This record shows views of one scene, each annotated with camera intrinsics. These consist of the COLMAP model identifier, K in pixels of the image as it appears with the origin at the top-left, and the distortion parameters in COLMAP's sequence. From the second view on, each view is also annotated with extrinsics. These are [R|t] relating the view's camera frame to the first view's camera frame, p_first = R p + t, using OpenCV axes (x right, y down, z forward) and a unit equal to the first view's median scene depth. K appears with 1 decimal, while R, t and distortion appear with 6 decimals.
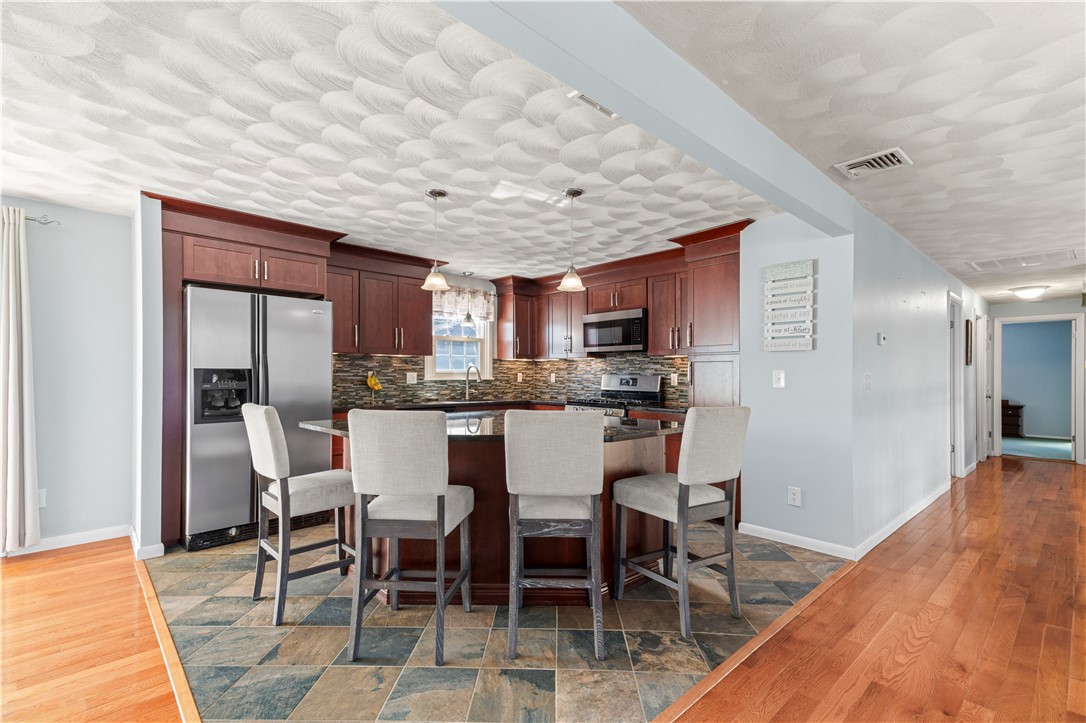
lens RADIAL K [[491.3, 0, 499.5], [0, 491.3, 333.1], [0, 0, 1]] dist [0.013334, -0.000925]
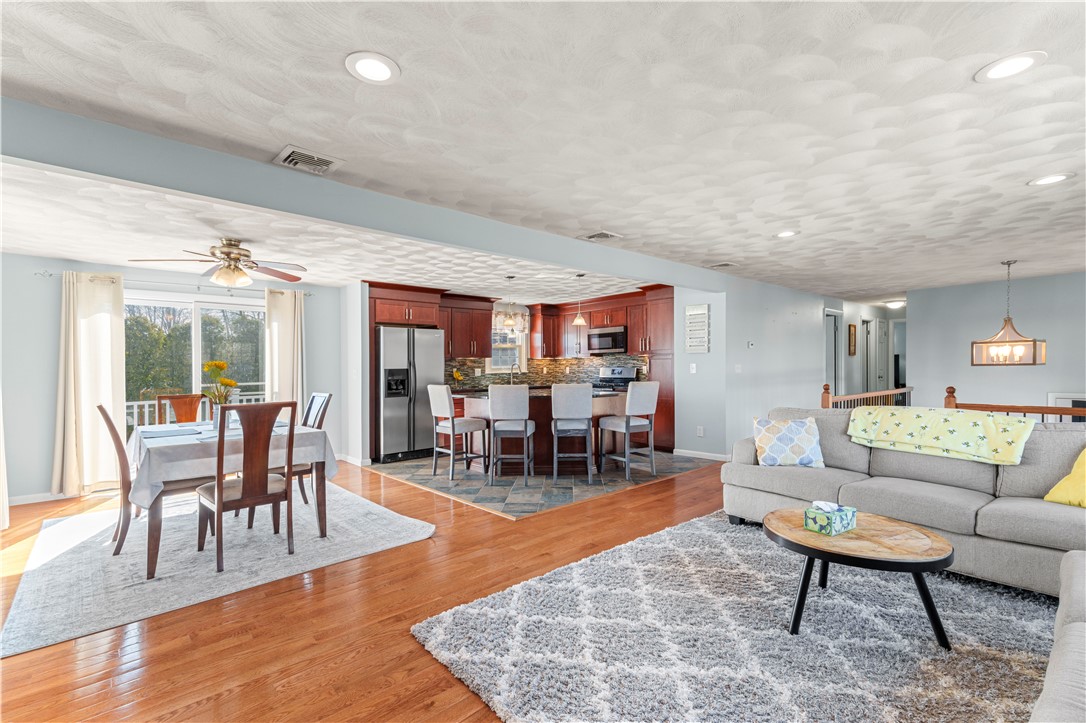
lens RADIAL K [[491.3, 0, 540.2], [0, 491.3, 367.4], [0, 0, 1]] dist [0.013334, -0.000925]
pose [[0.998084, -0.018702, 0.058975, -0.079523], [0.013722, 0.996392, 0.083751, -0.054797], [-0.060328, -0.082781, 0.994740, -0.597996]]
